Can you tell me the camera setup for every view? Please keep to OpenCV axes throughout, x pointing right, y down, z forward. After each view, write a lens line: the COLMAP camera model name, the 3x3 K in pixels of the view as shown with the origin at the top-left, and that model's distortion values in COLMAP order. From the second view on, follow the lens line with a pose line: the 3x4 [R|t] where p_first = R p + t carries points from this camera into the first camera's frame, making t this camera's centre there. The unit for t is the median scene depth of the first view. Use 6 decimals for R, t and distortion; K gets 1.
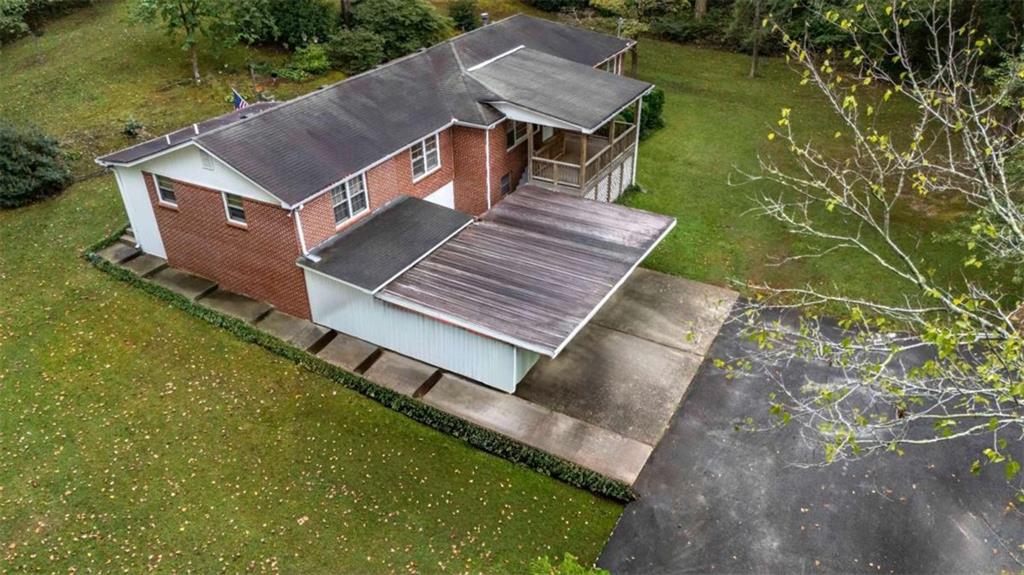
lens RADIAL K [[753.8, 0, 511.1], [0, 753.8, 290.5], [0, 0, 1]] dist [0.008967, -0.000417]
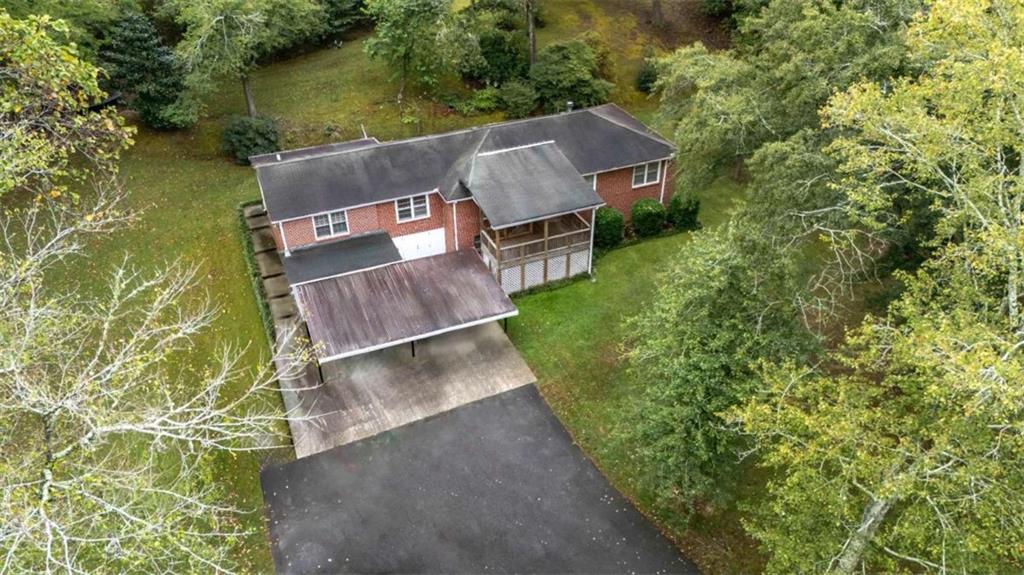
lens RADIAL K [[753.8, 0, 512.6], [0, 753.8, 286.9], [0, 0, 1]] dist [0.008967, -0.000417]
pose [[0.796604, 0.344354, -0.496831, 0.826325], [-0.314275, 0.938002, 0.146231, -0.310872], [0.516384, 0.039654, 0.855439, -0.147685]]
